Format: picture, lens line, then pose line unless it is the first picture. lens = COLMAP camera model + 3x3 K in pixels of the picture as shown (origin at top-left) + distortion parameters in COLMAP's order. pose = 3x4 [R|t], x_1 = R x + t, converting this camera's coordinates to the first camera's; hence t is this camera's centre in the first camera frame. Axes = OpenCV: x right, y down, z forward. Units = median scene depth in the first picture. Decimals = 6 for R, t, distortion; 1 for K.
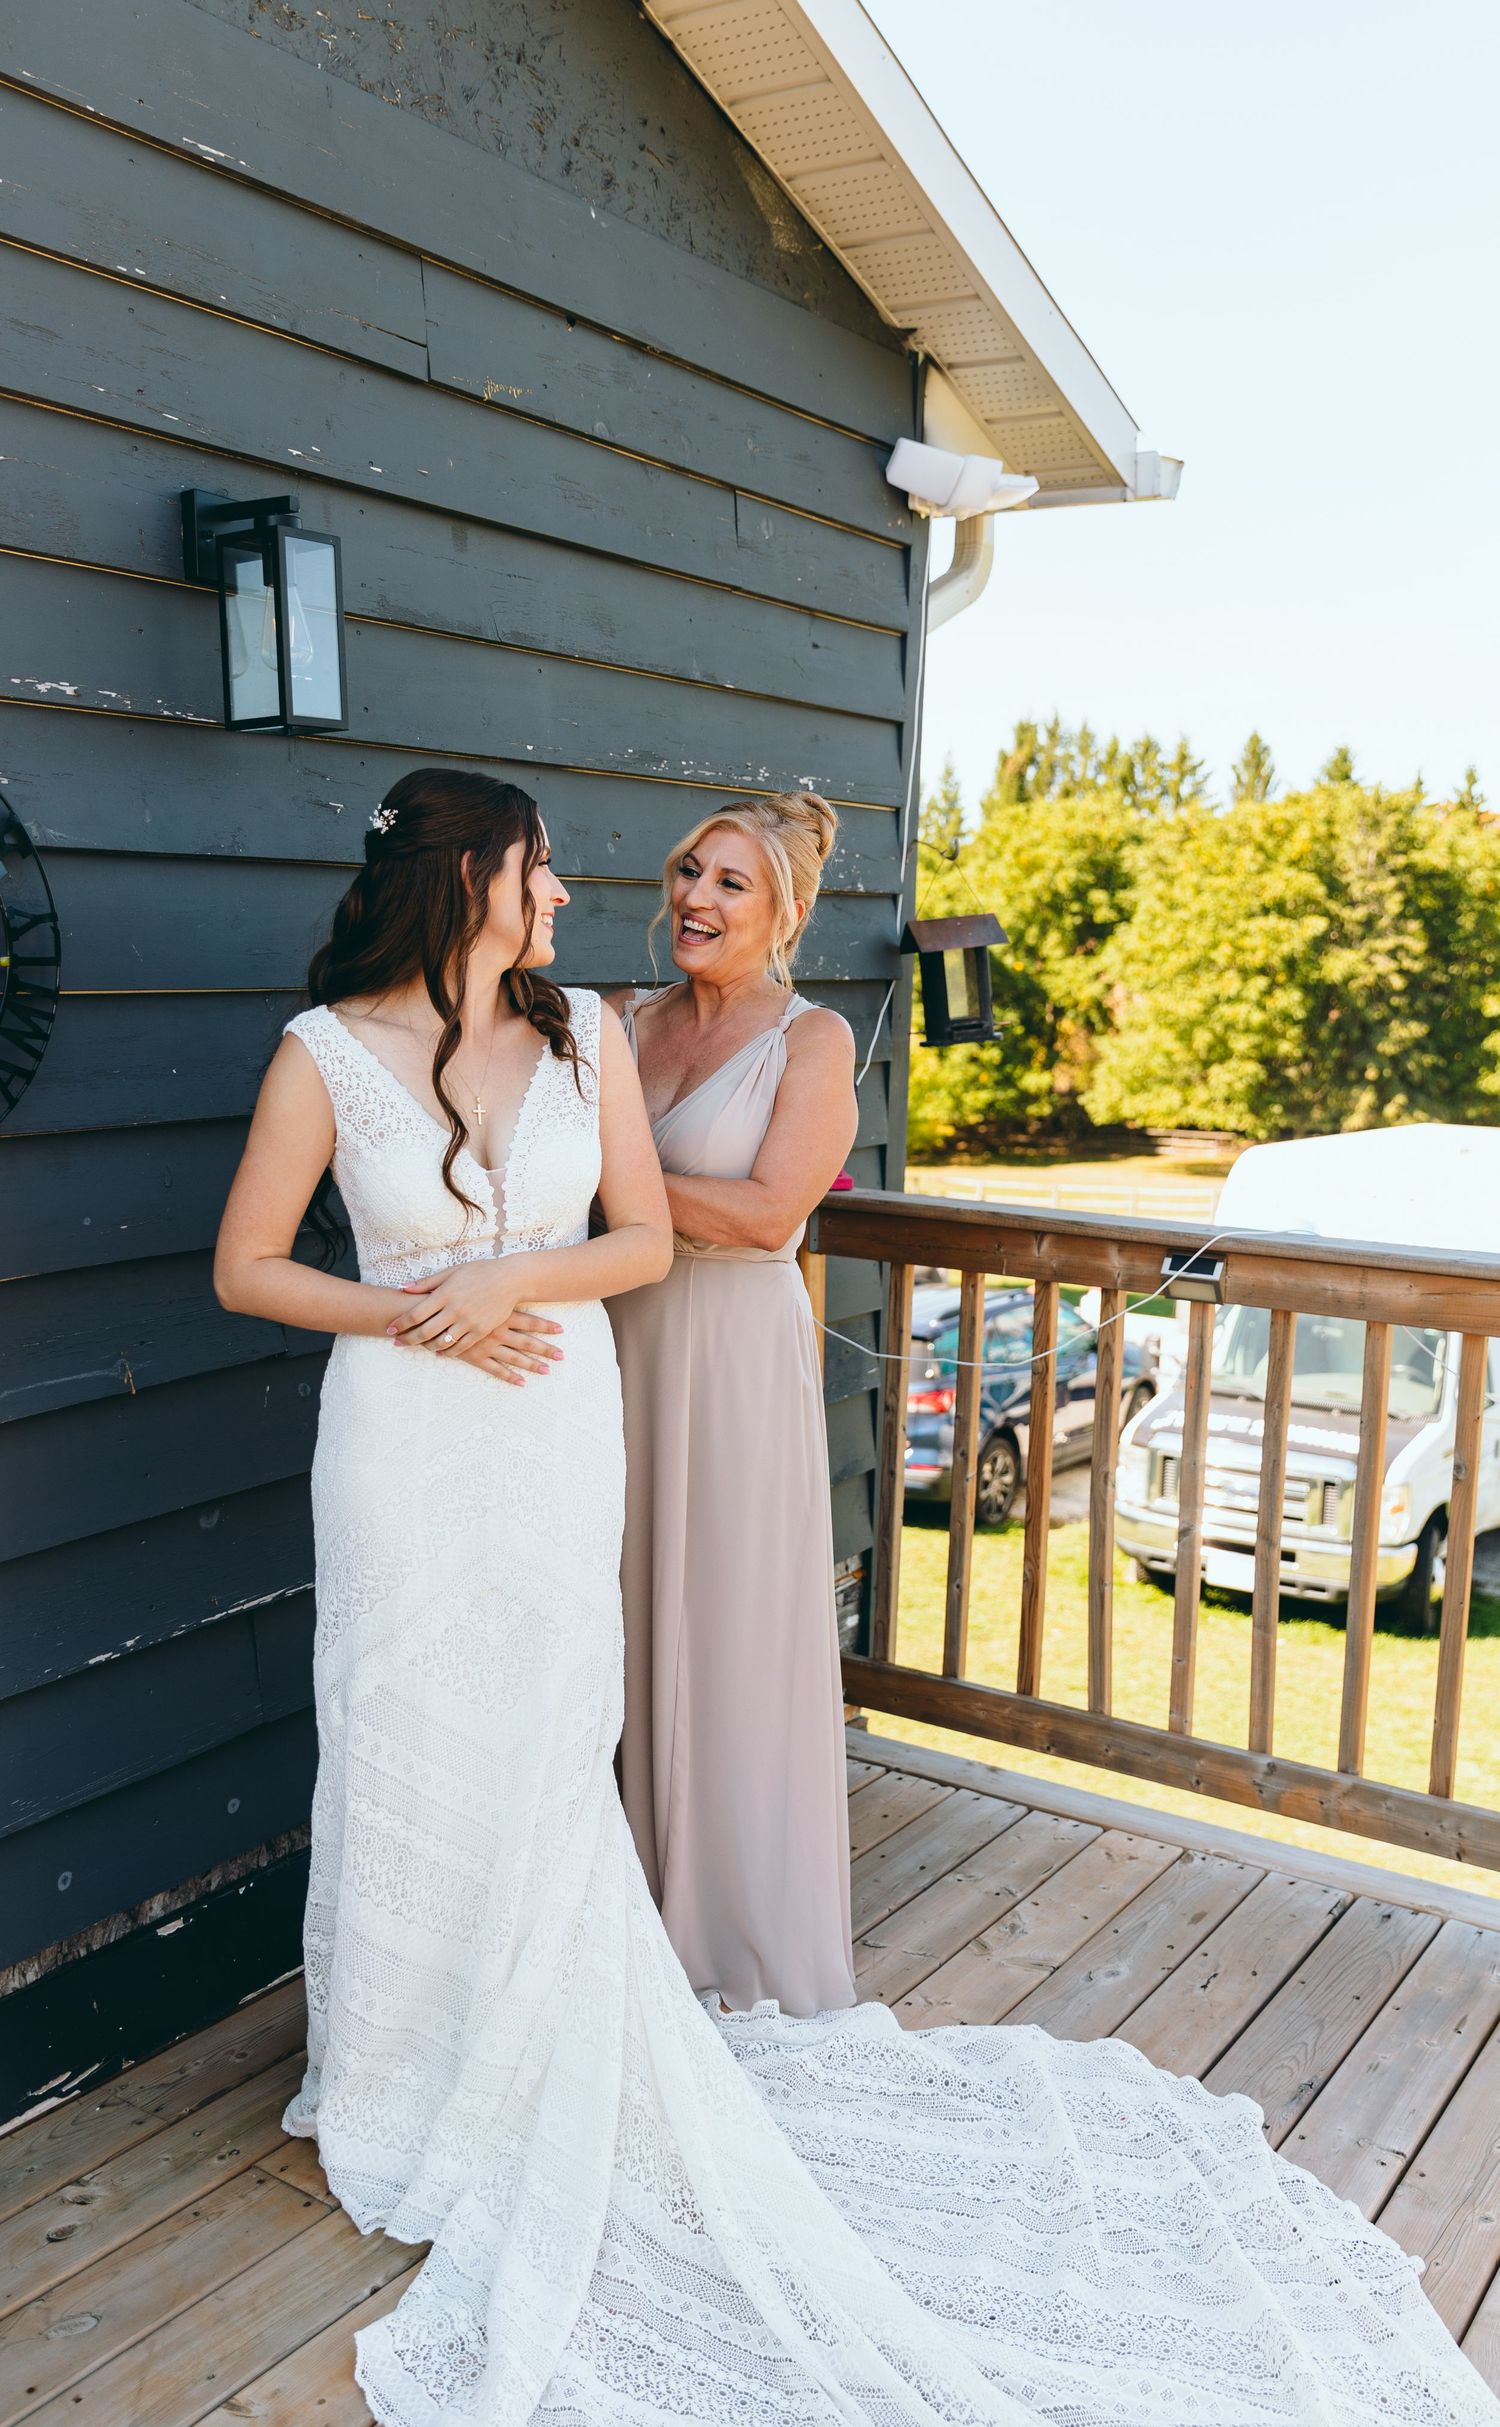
lens RADIAL K [[2130.4, 0, 703.8], [0, 2130.4, 1198.1], [0, 0, 1]] dist [-0.008687, 0.008957]
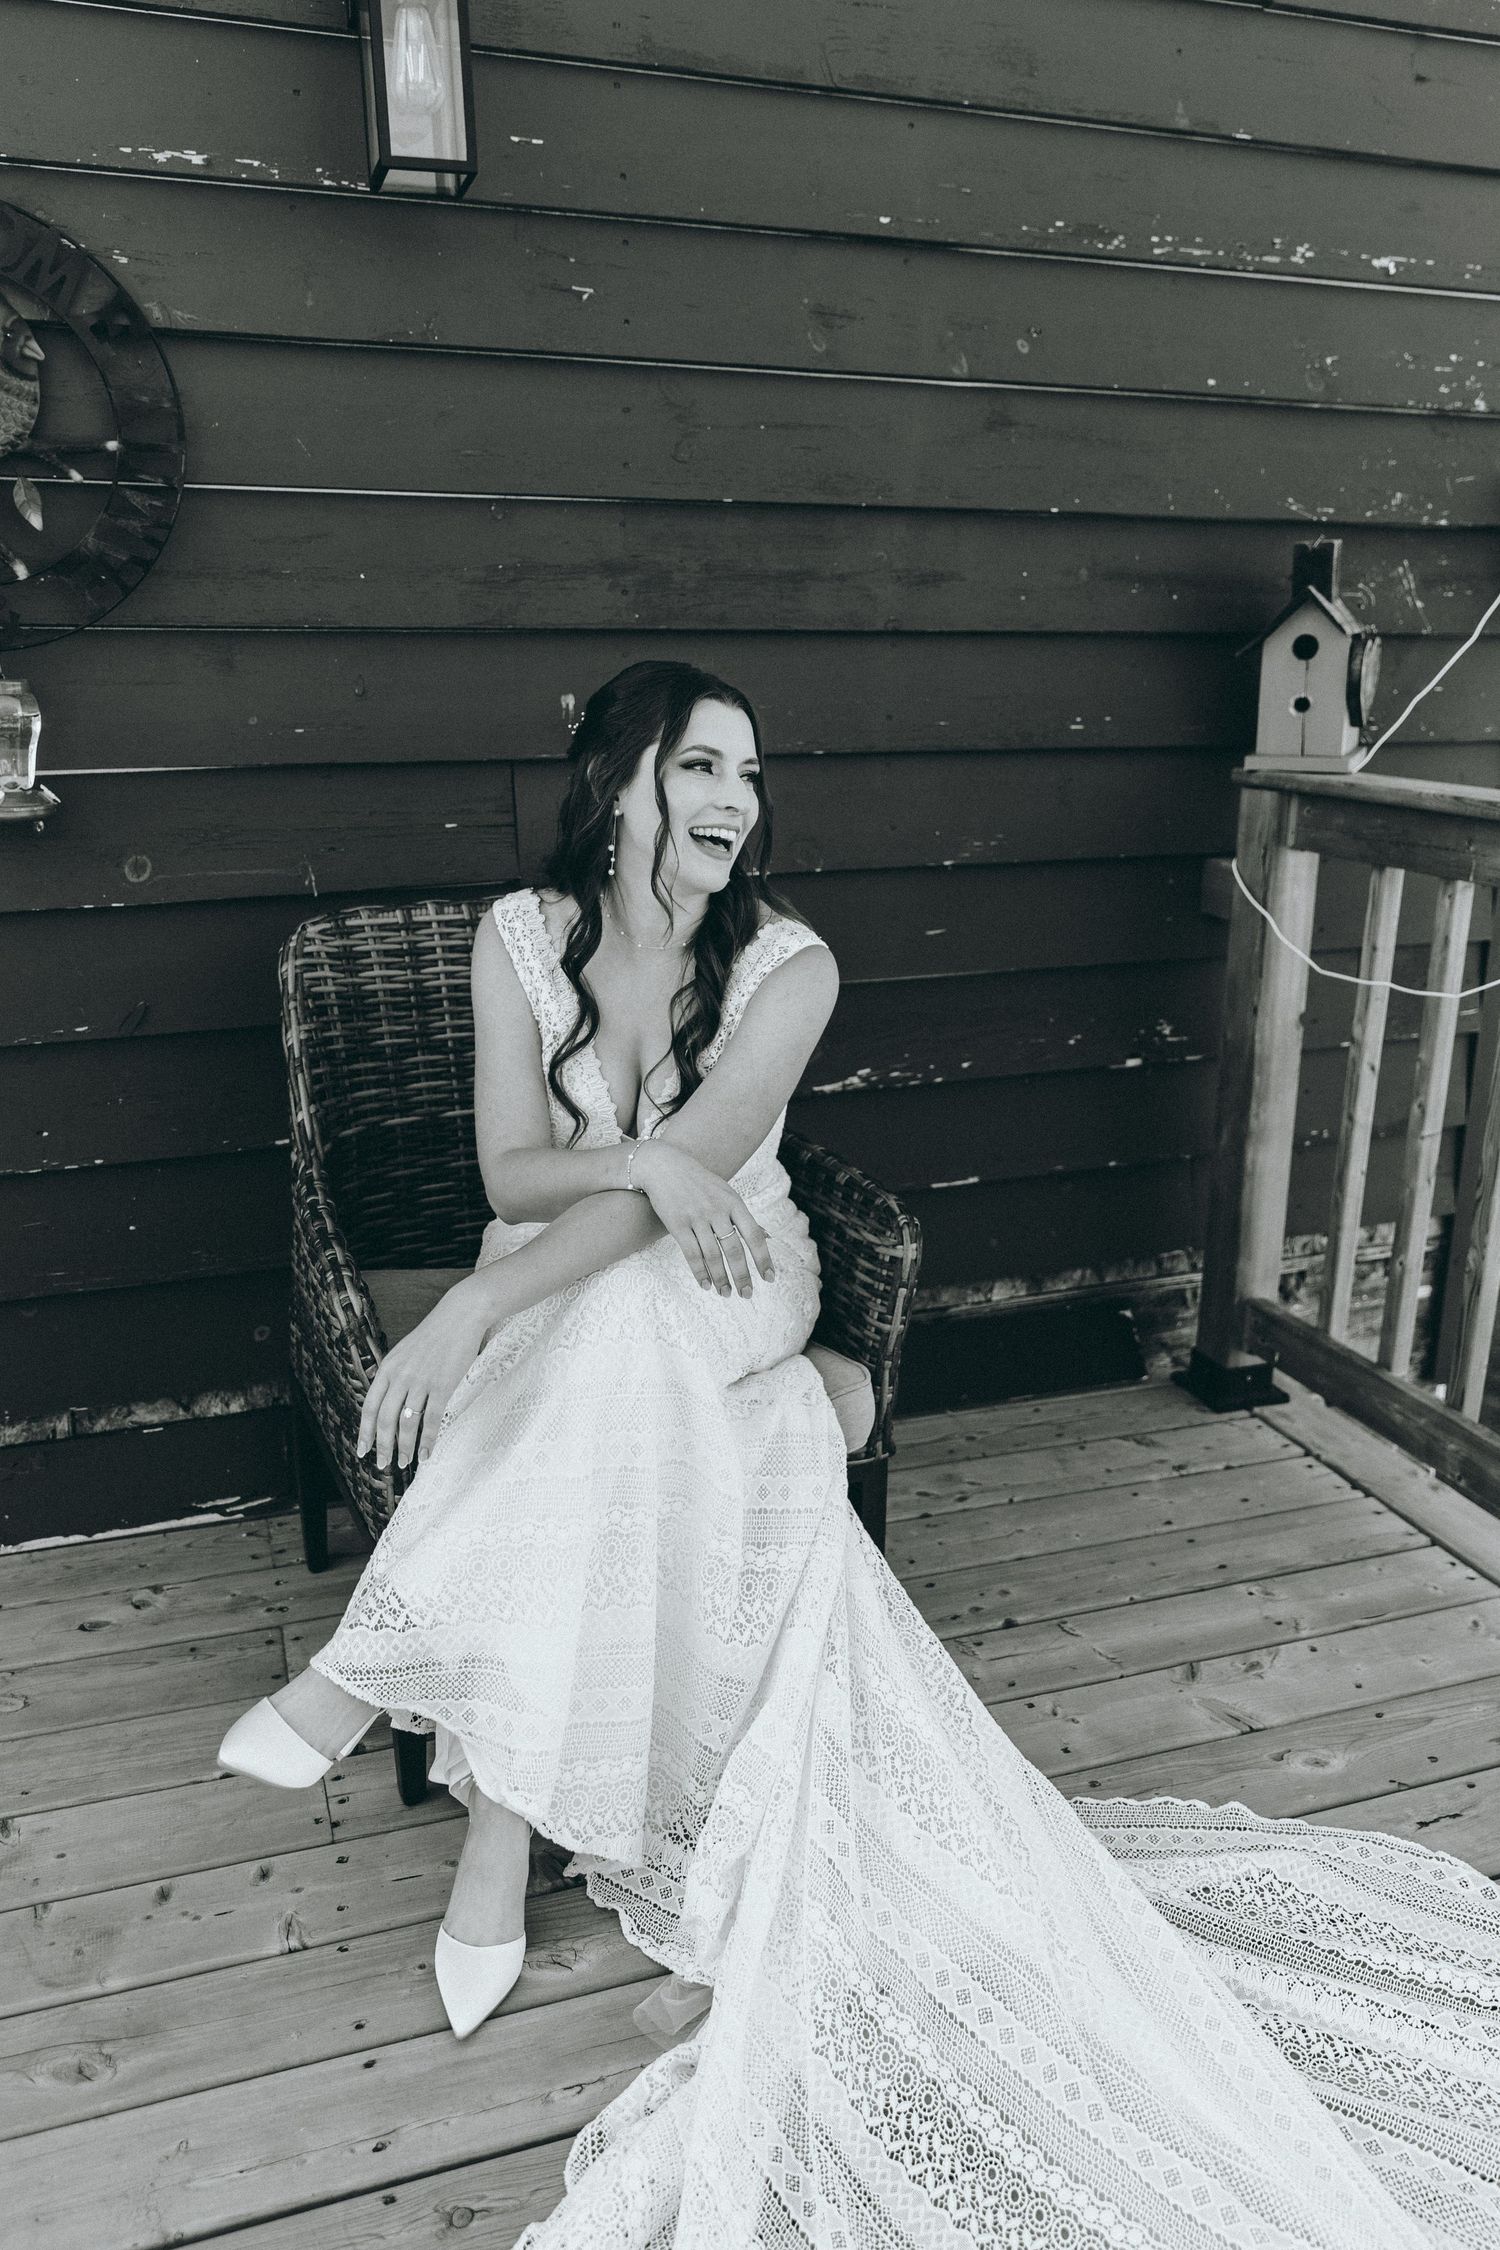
lens RADIAL K [[1692.7, 0, 742.3], [0, 1692.7, 1113.0], [0, 0, 1]] dist [-0.006643, 0.012508]
pose [[0.802213, 0.148338, -0.578317, 0.313222], [-0.065178, 0.984613, 0.162140, 0.038456], [0.593469, -0.092378, 0.799538, 0.361023]]
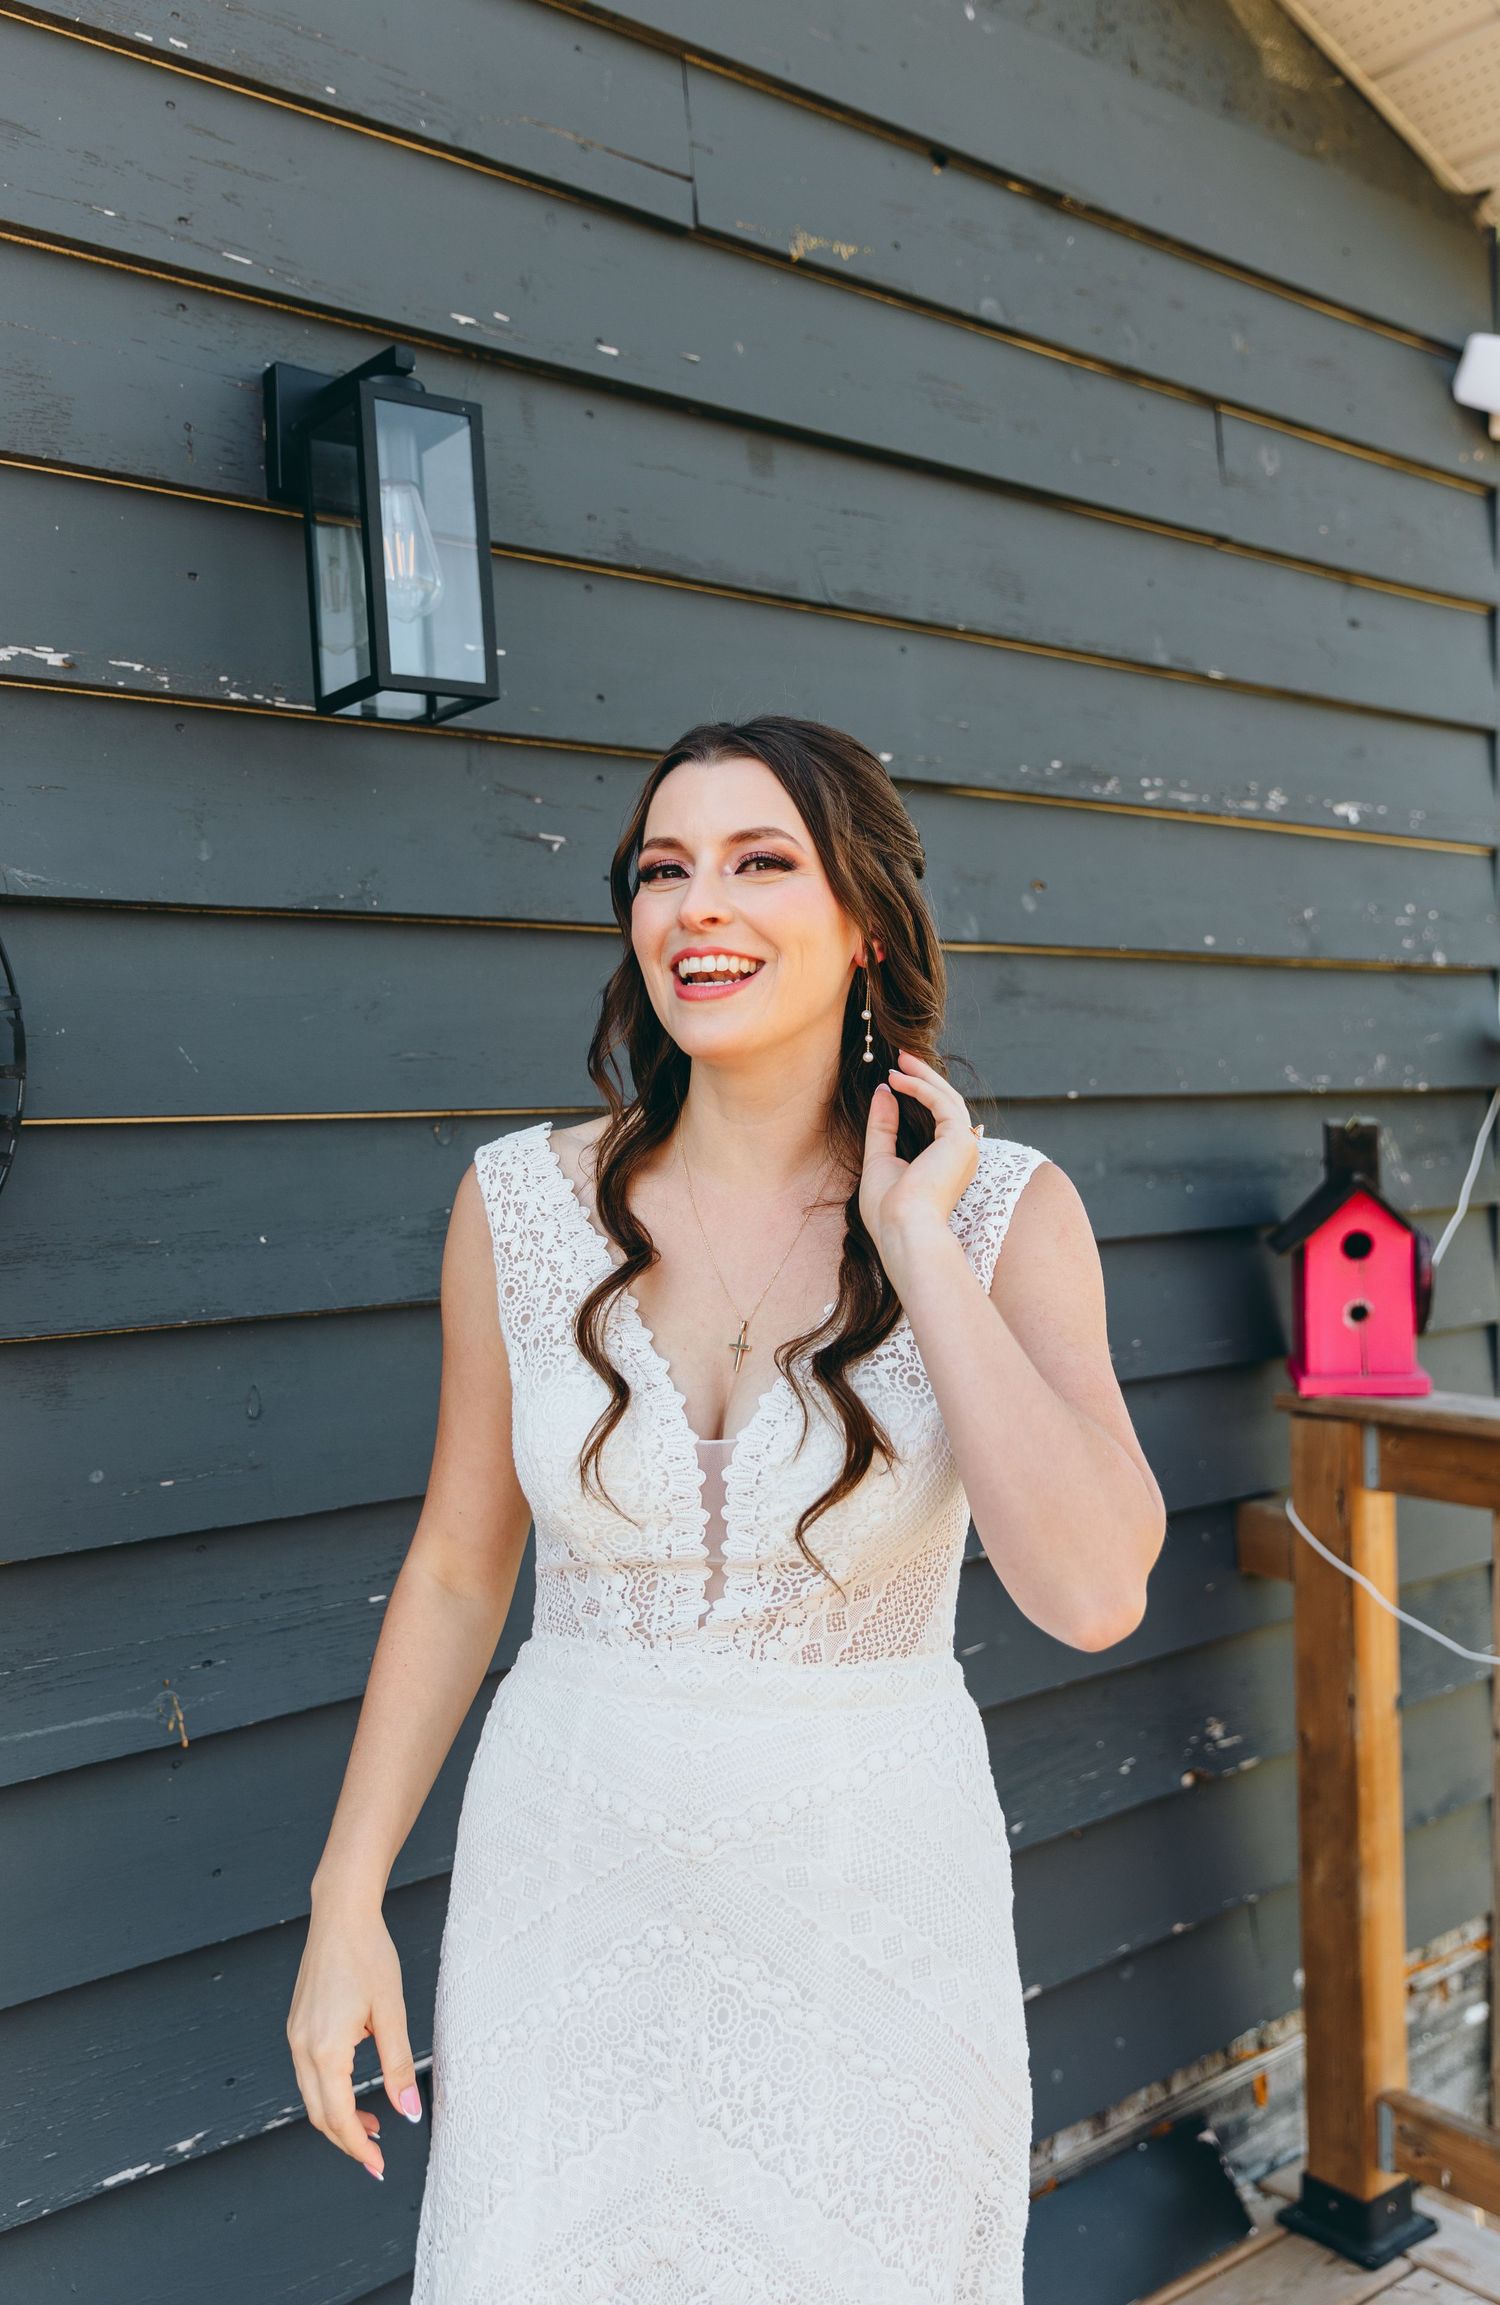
lens RADIAL K [[2046.9, 0, 772.1], [0, 2046.9, 1142.3], [0, 0, 1]] dist [0.002902, 0.000860]
pose [[0.957754, -0.031424, -0.285866, 0.065140], [0.001960, 0.994703, -0.102774, -0.019656], [0.287581, 0.097872, 0.952742, 0.357216]]
